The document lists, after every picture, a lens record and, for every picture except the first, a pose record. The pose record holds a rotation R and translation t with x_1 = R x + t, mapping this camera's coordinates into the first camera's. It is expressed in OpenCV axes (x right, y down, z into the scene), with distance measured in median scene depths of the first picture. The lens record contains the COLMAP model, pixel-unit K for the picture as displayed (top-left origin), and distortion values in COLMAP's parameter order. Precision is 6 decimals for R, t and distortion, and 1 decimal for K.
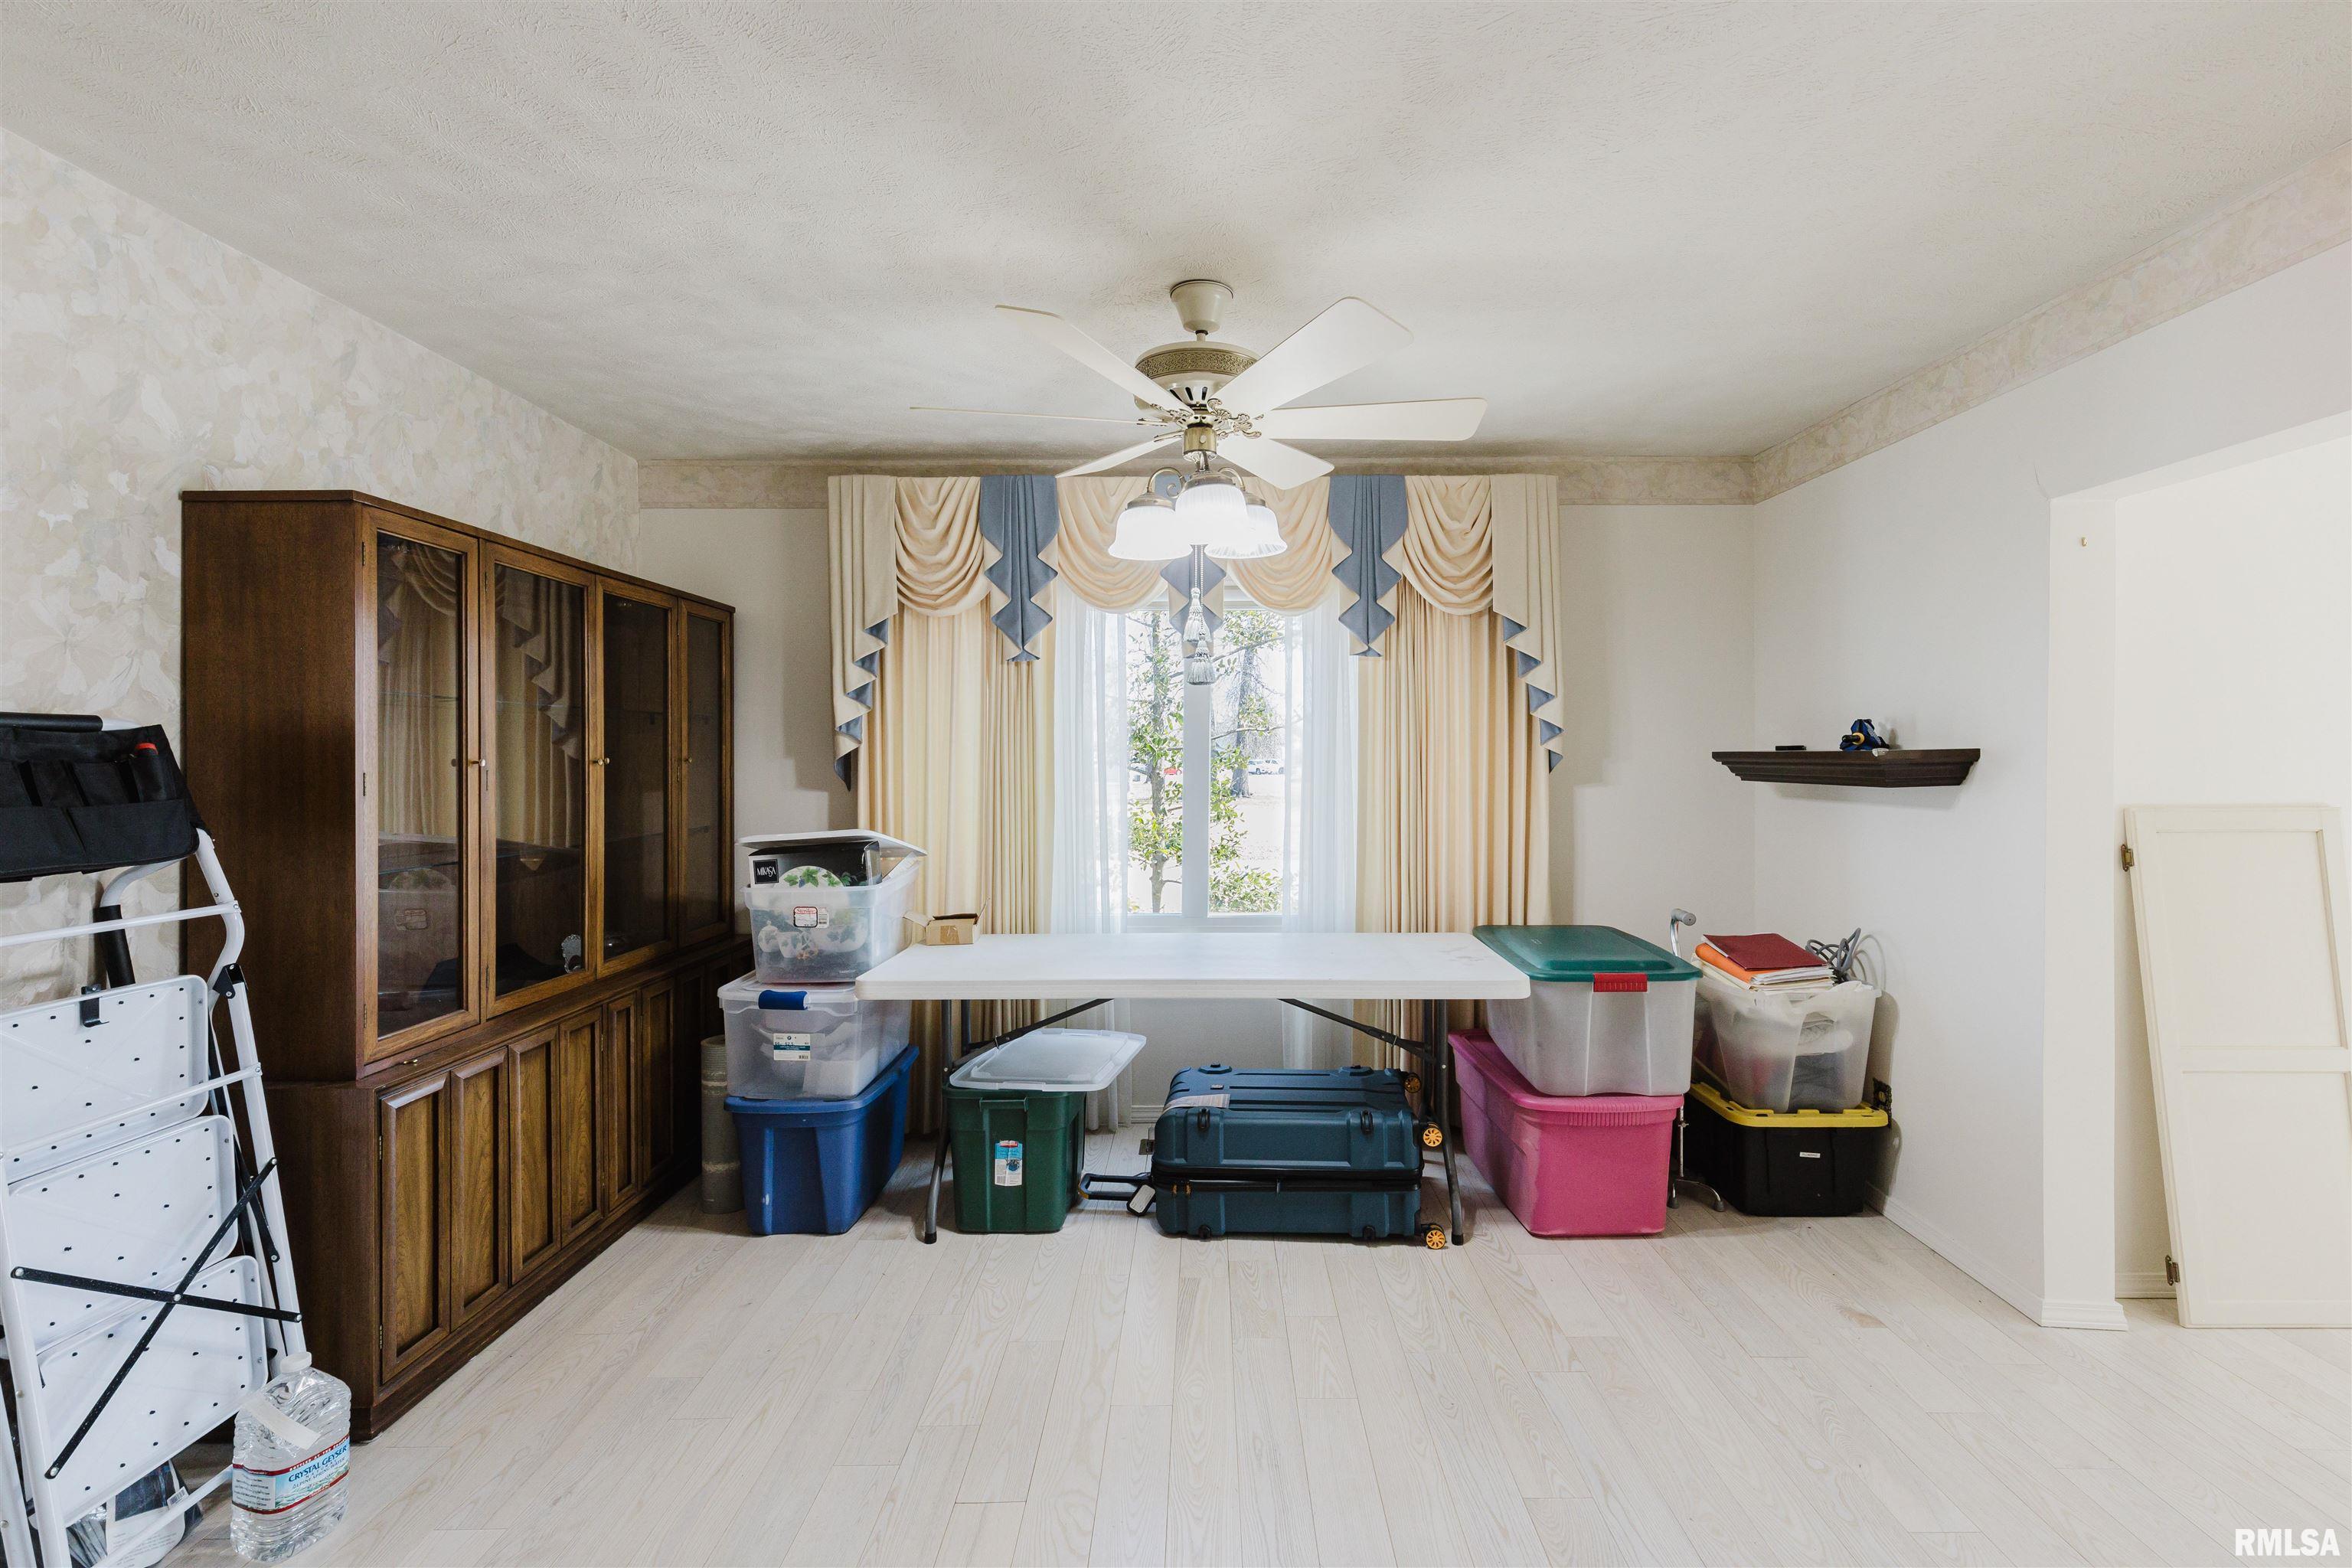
lens RADIAL K [[1061.2, 0, 1184.5], [0, 1061.2, 765.7], [0, 0, 1]] dist [0.012033, -0.002496]
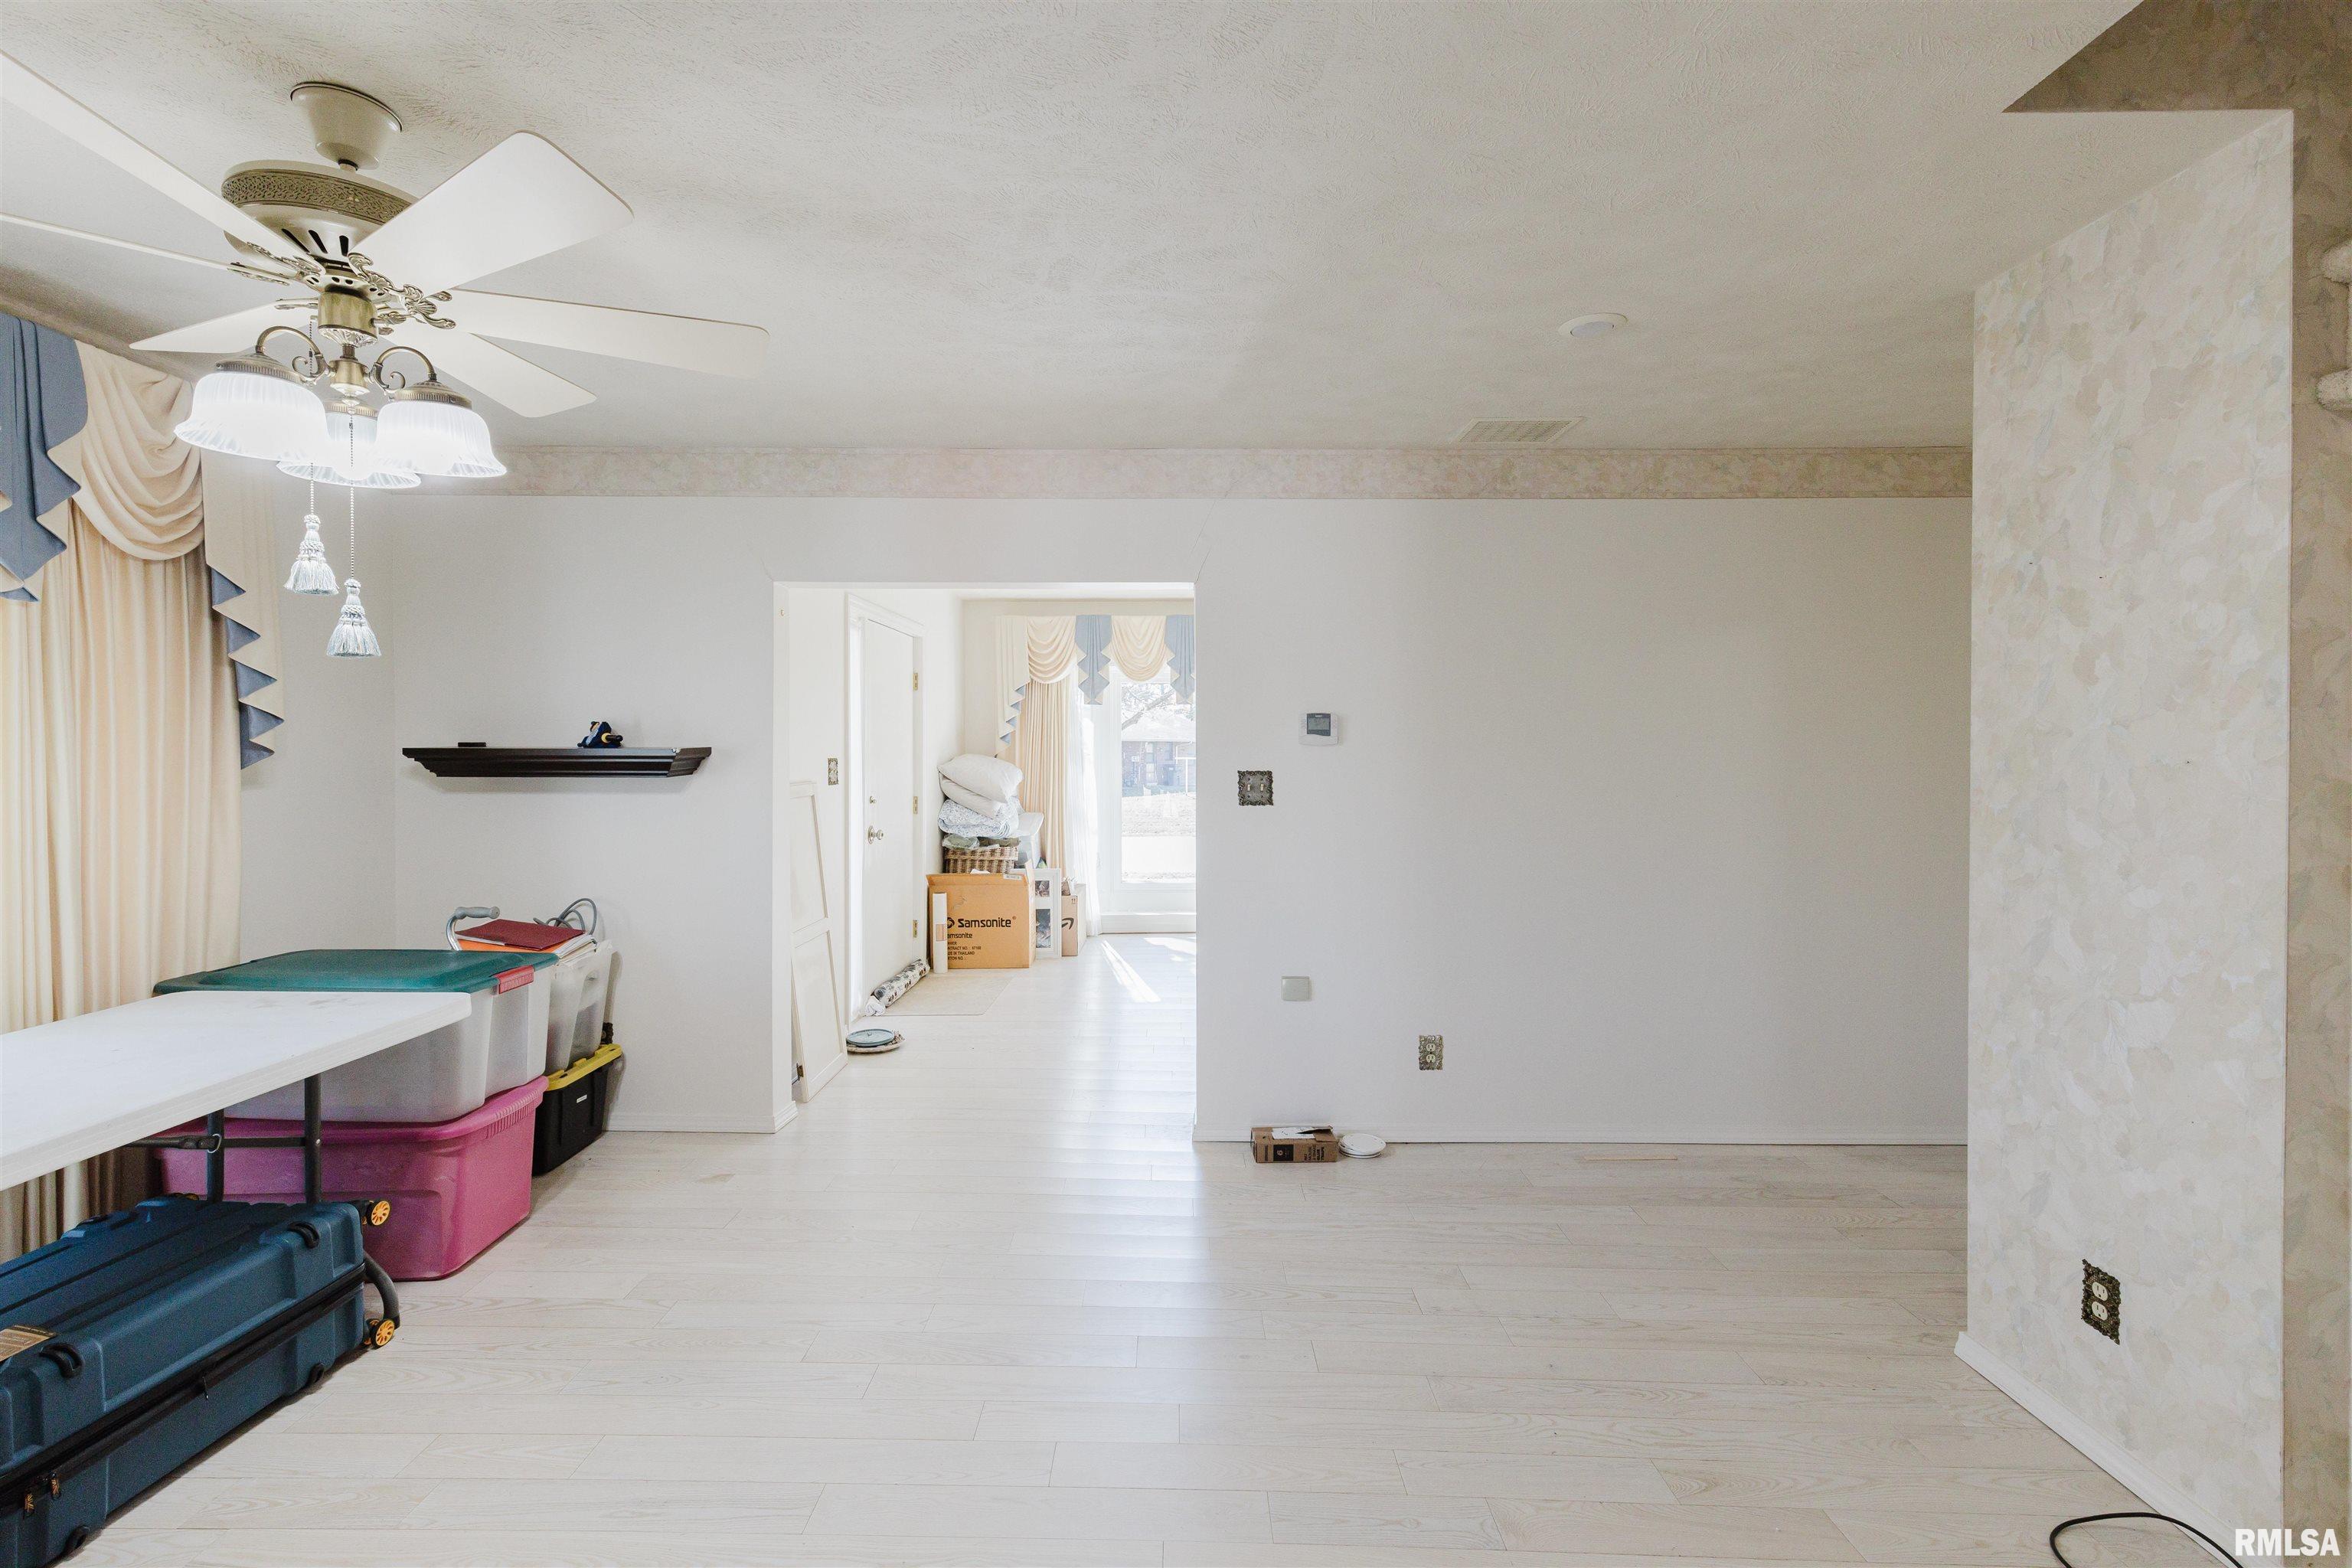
lens RADIAL K [[1061.2, 0, 1184.7], [0, 1061.2, 772.4], [0, 0, 1]] dist [0.012033, -0.002496]
pose [[0.005350, -0.020102, 0.999784, -0.552949], [0.007115, 0.999773, 0.020064, -0.006304], [-0.999960, 0.007006, 0.005492, 0.339671]]
